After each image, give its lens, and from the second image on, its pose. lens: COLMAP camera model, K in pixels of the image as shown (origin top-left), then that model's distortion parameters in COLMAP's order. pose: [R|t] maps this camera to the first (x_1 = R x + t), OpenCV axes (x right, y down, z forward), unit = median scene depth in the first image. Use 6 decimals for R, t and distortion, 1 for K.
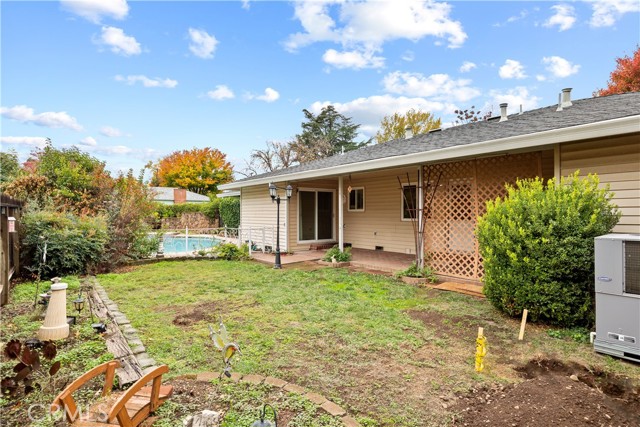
lens RADIAL K [[351.1, 0, 319.8], [0, 351.1, 212.6], [0, 0, 1]] dist [0.000381, 0.000201]
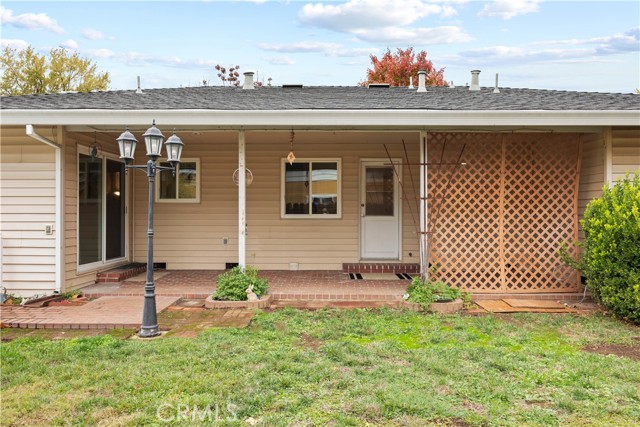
lens RADIAL K [[454.8, 0, 320.1], [0, 454.8, 214.5], [0, 0, 1]] dist [-0.010849, -0.004090]
pose [[0.615765, -0.001846, 0.787928, -0.214181], [-0.002473, 0.999988, 0.004275, 0.007866], [-0.787926, -0.004582, 0.615753, 0.268624]]
